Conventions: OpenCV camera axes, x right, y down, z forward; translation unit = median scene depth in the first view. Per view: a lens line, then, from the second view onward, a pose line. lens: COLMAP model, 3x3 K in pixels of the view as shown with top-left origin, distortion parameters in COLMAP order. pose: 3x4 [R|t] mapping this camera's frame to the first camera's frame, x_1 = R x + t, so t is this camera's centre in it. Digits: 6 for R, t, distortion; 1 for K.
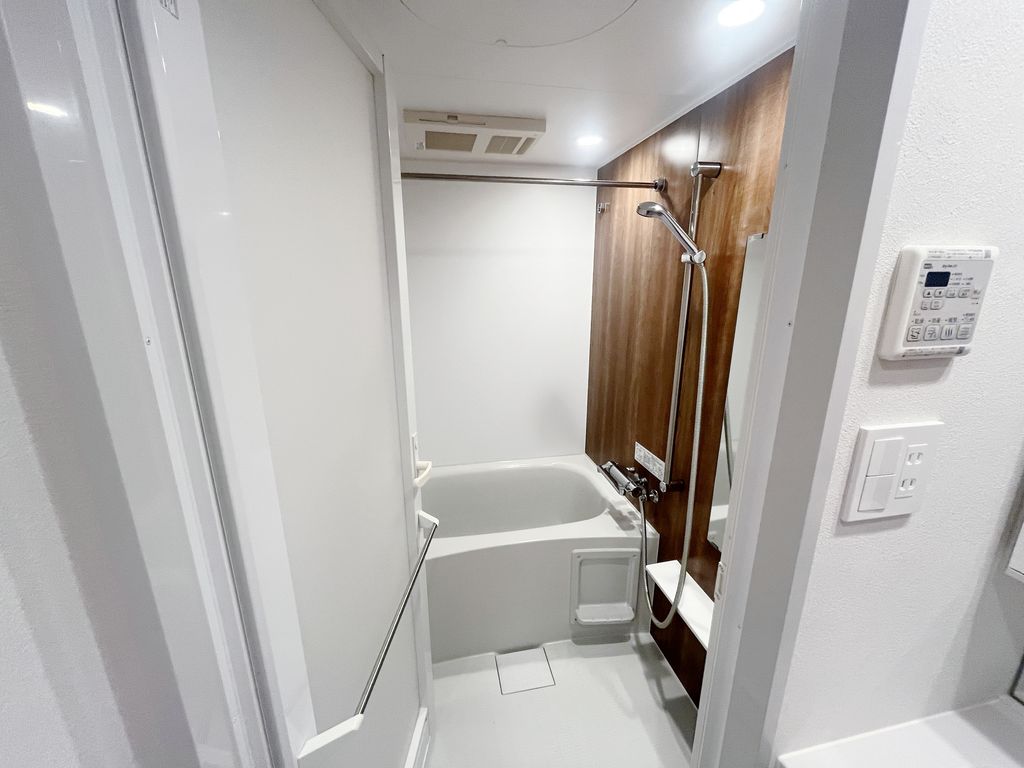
lens RADIAL K [[412.7, 0, 511.7], [0, 412.7, 384.3], [0, 0, 1]] dist [-0.001784, -0.000760]
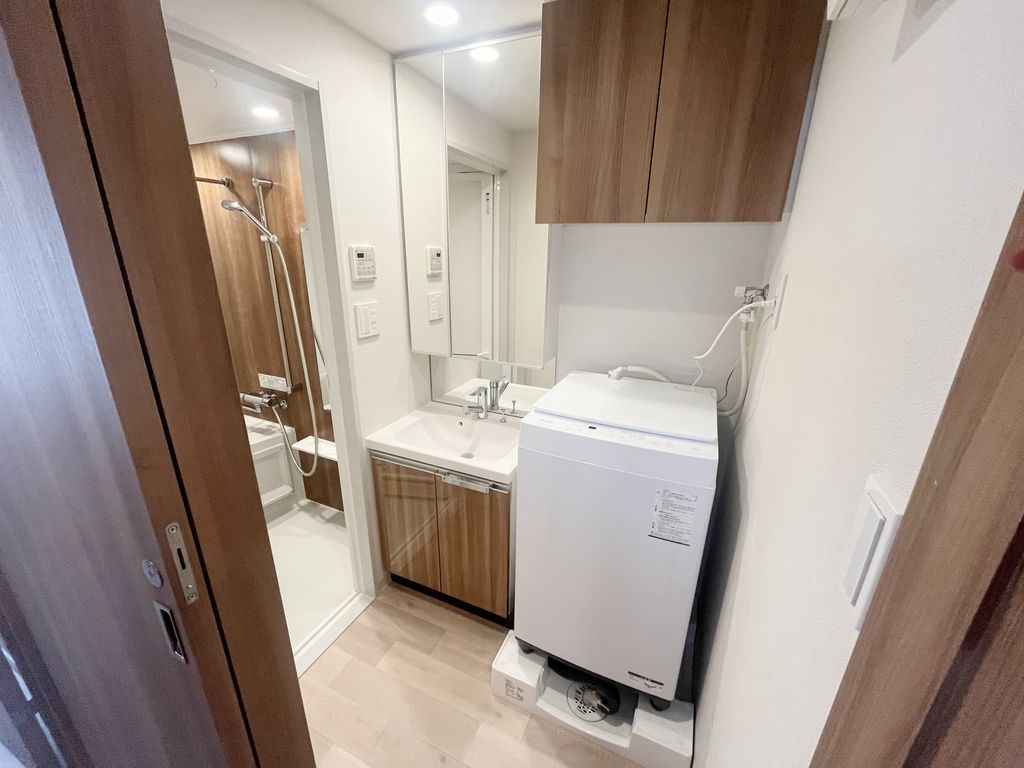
lens RADIAL K [[412.7, 0, 513.7], [0, 412.7, 384.8], [0, 0, 1]] dist [-0.001784, -0.000760]
pose [[0.583628, -0.242625, 0.774926, -0.328722], [0.186163, 0.968880, 0.163143, 0.135487], [-0.790393, 0.049048, 0.610633, -0.598421]]
